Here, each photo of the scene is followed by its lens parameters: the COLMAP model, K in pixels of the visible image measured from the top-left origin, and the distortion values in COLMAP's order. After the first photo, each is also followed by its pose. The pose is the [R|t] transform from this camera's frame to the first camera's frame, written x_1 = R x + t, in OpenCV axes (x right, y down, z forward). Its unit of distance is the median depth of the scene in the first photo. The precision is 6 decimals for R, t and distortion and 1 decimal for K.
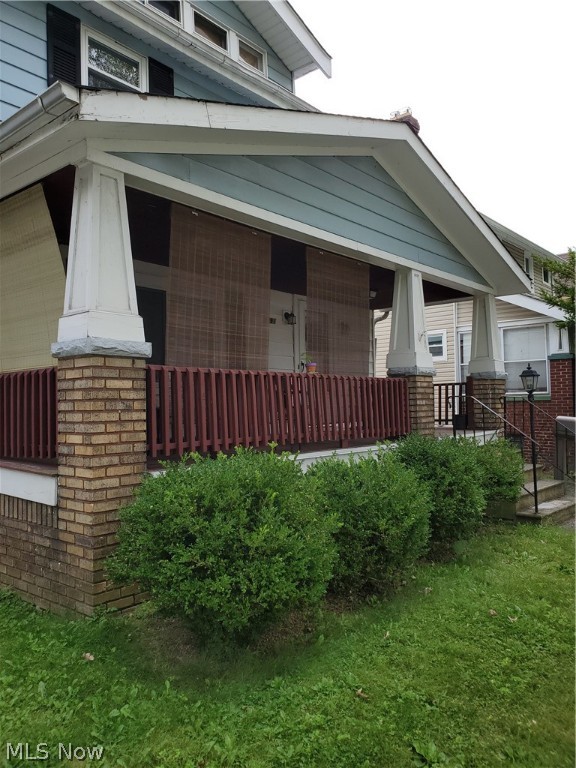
lens RADIAL K [[610.2, 0, 284.9], [0, 610.2, 388.9], [0, 0, 1]] dist [-0.003716, 0.041733]
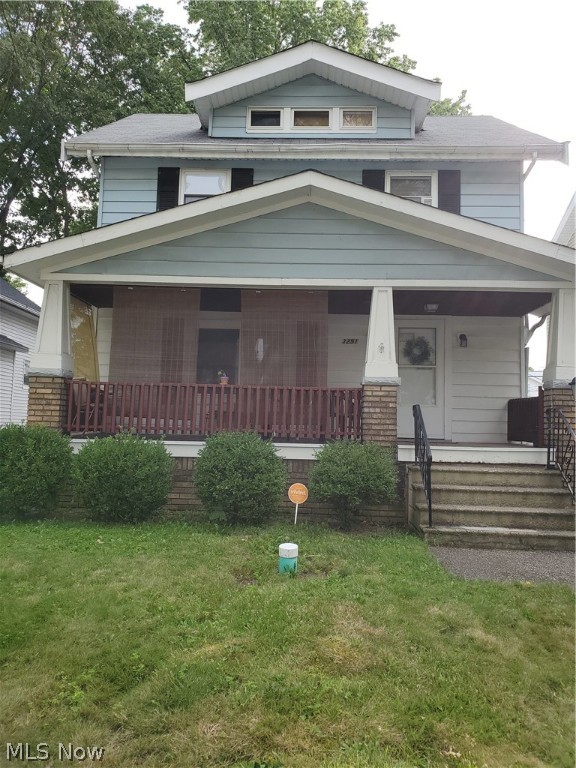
lens RADIAL K [[610.2, 0, 284.9], [0, 610.2, 388.9], [0, 0, 1]] dist [-0.003716, 0.041733]
pose [[0.622401, -0.015990, -0.782535, 1.305148], [-0.013433, 0.999426, -0.031106, 0.027038], [0.782583, 0.029872, 0.621829, 0.294339]]
